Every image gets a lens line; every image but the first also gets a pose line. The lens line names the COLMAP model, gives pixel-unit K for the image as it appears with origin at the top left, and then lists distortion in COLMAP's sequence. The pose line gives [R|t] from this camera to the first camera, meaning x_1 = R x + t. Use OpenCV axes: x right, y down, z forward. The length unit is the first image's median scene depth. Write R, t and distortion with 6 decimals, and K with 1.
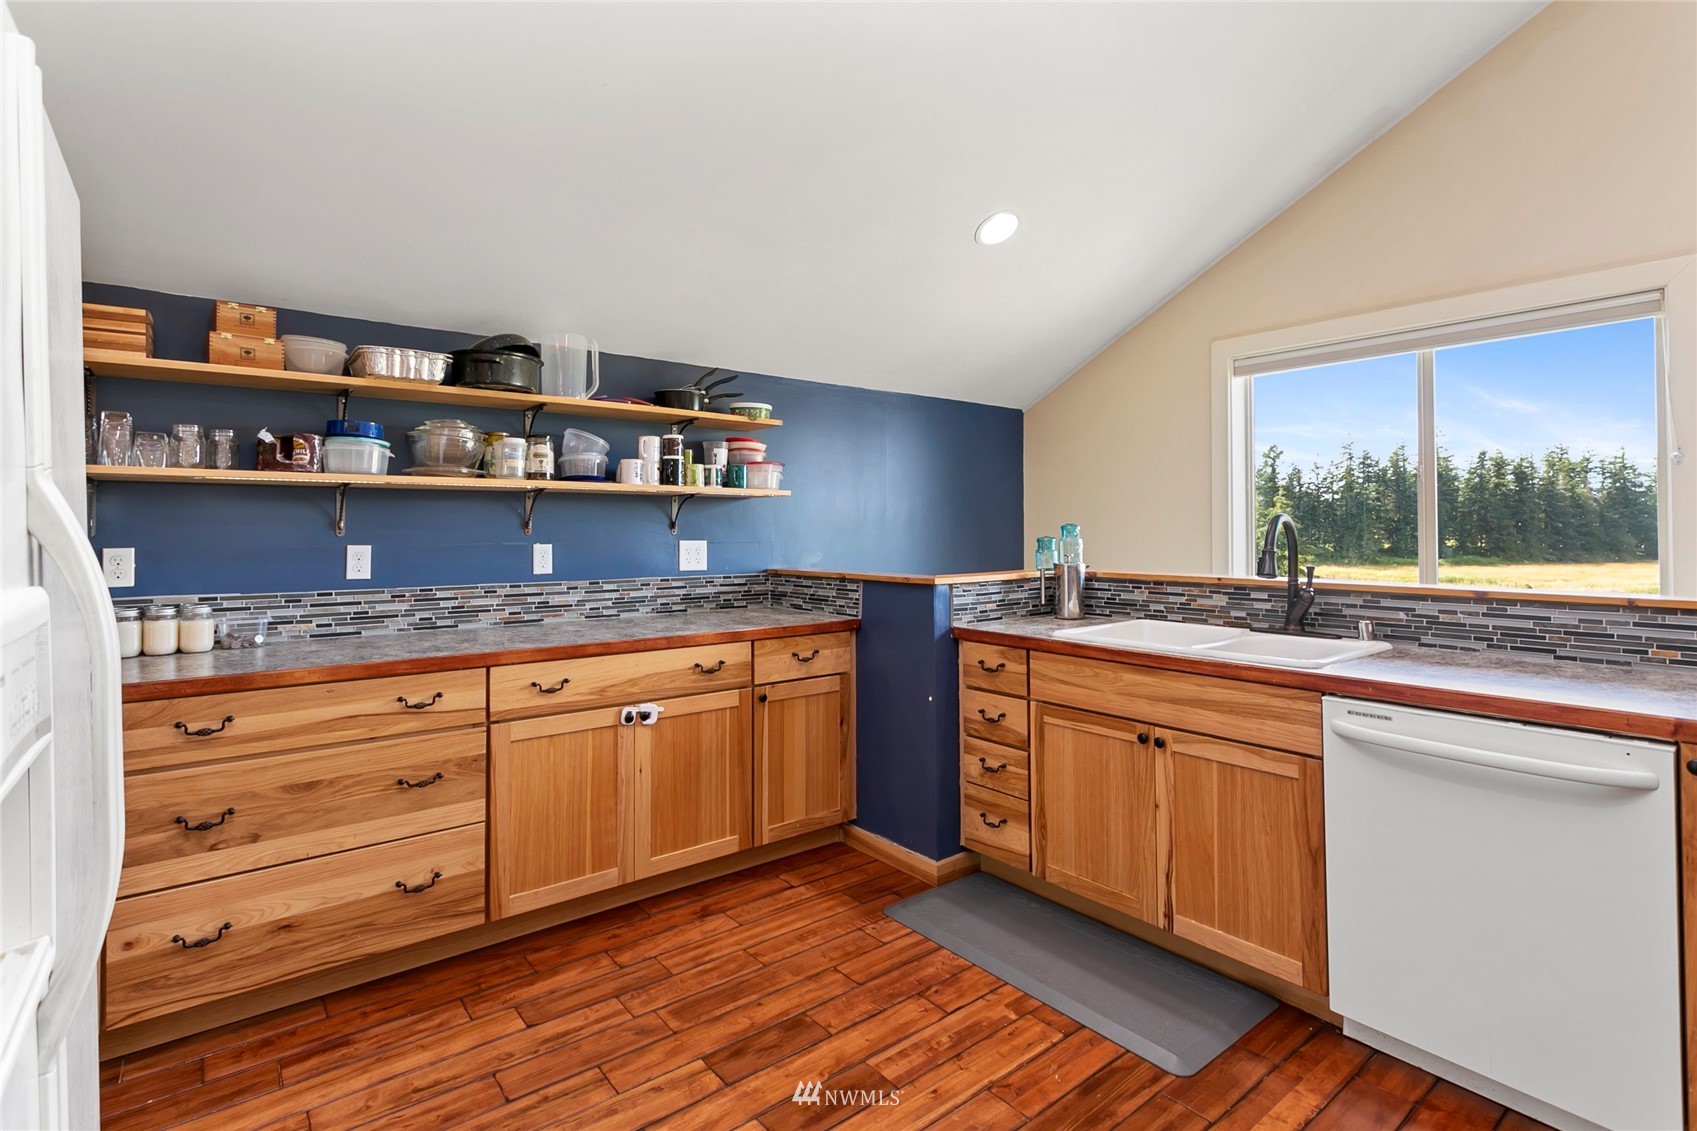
lens RADIAL K [[817.6, 0, 848.6], [0, 817.6, 555.0], [0, 0, 1]] dist [0.001203, 0.000573]
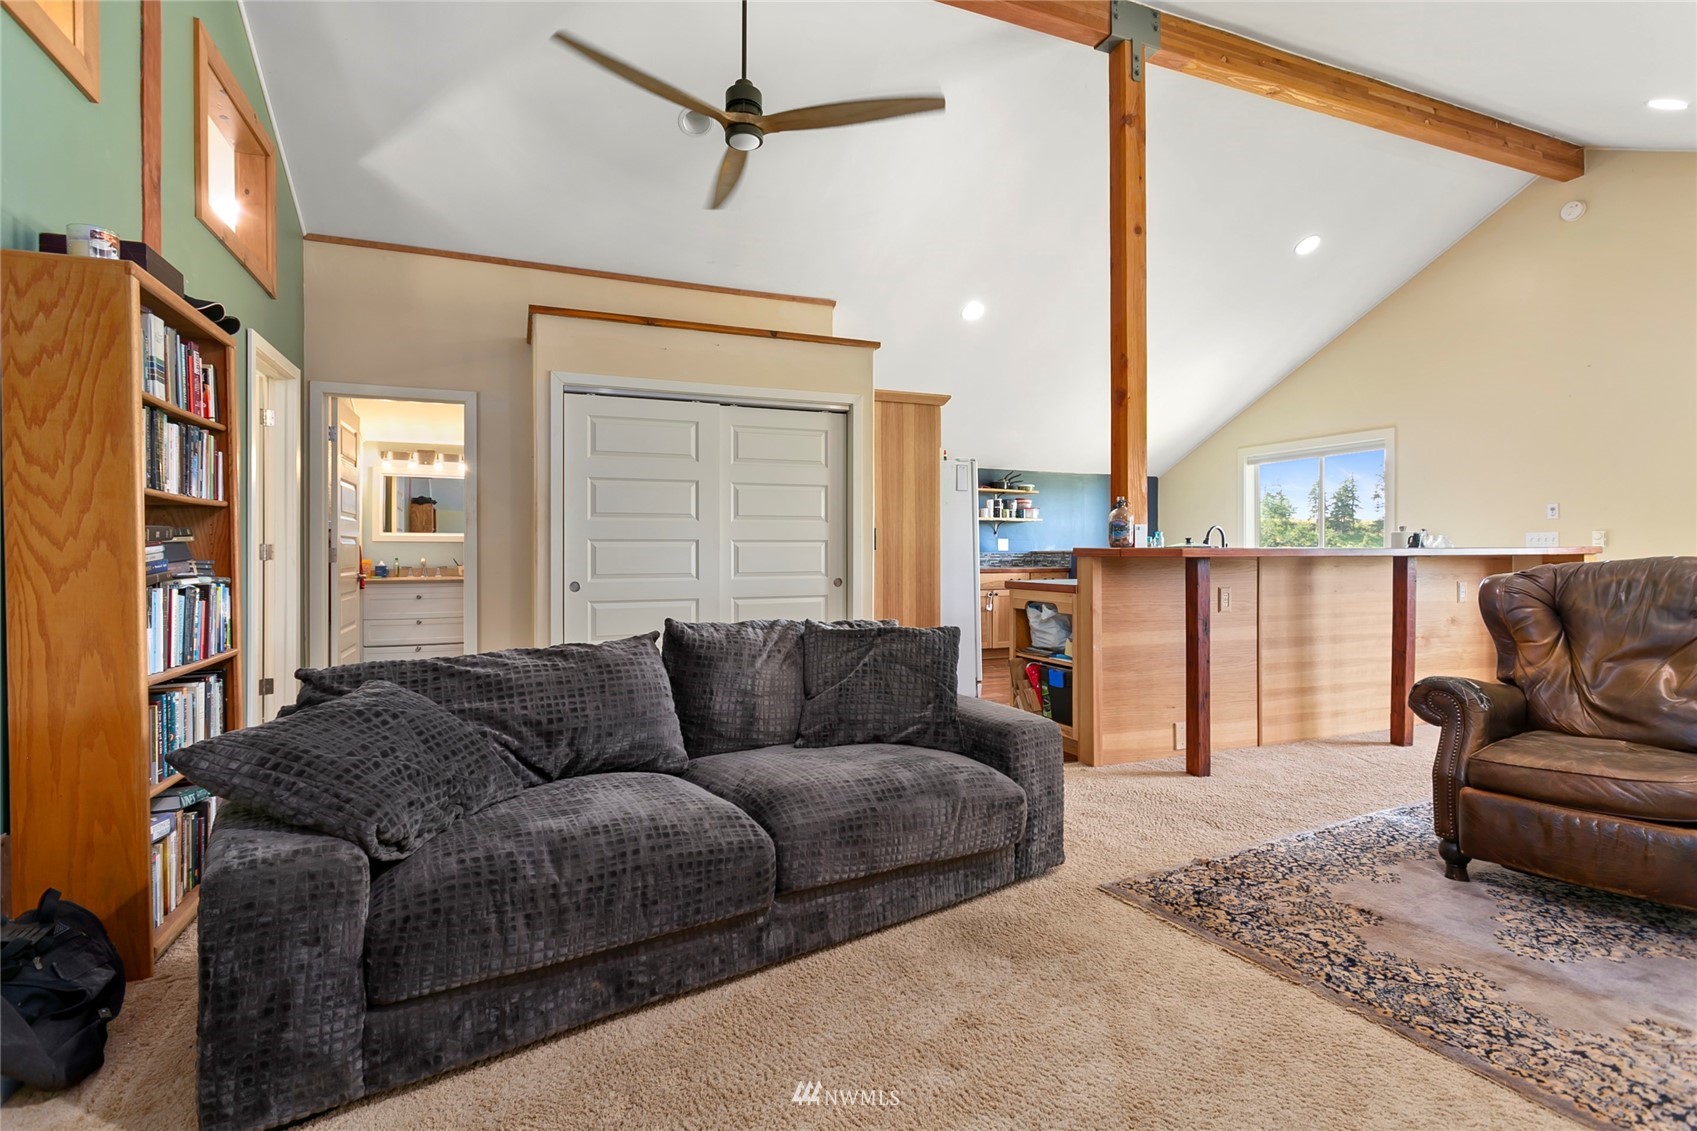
lens RADIAL K [[817.6, 0, 849.0], [0, 817.6, 556.5], [0, 0, 1]] dist [0.001203, 0.000573]
pose [[0.963876, 0.004807, -0.266308, 0.026260], [-0.010076, 0.999780, -0.018421, 0.091048], [0.266161, 0.020439, 0.963712, -1.619736]]
